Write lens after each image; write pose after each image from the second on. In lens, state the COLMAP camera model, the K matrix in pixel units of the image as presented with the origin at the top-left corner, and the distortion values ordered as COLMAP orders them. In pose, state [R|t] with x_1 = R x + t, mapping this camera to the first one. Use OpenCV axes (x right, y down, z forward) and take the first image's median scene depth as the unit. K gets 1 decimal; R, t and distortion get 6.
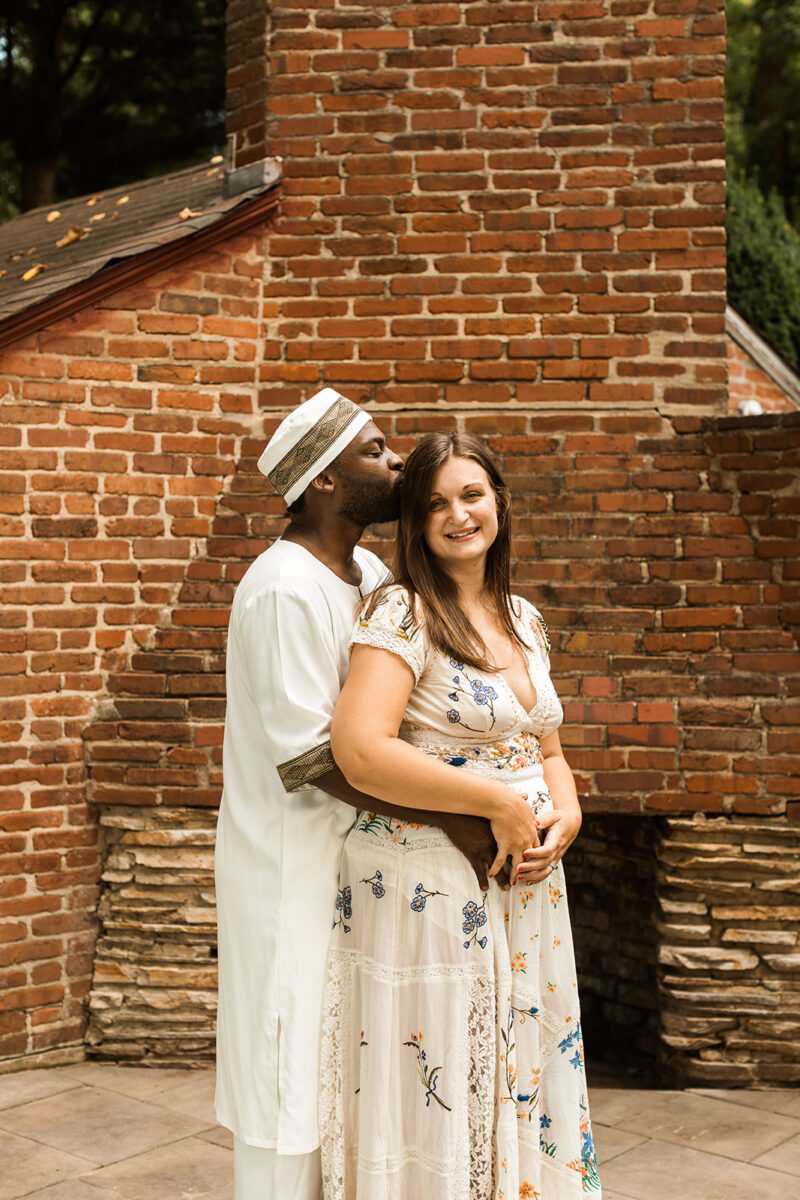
lens RADIAL K [[1748.0, 0, 397.2], [0, 1748.0, 591.2], [0, 0, 1]] dist [0.030420, 0.000000]
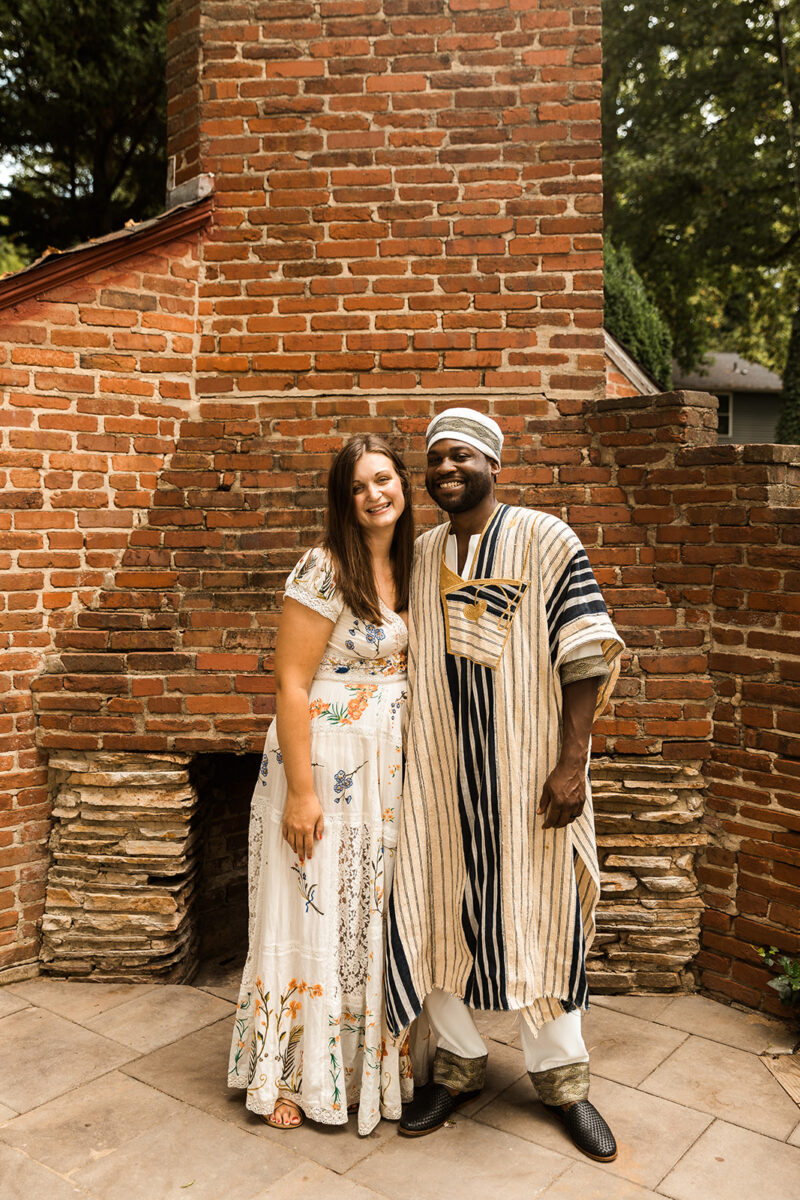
lens RADIAL K [[1108.9, 0, 399.8], [0, 1108.9, 572.2], [0, 0, 1]] dist [0.006548, -0.015652]
pose [[0.999415, -0.007296, 0.033428, 0.030171], [0.006493, 0.999690, 0.024056, -0.005848], [-0.033593, -0.023824, 0.999152, 0.283111]]
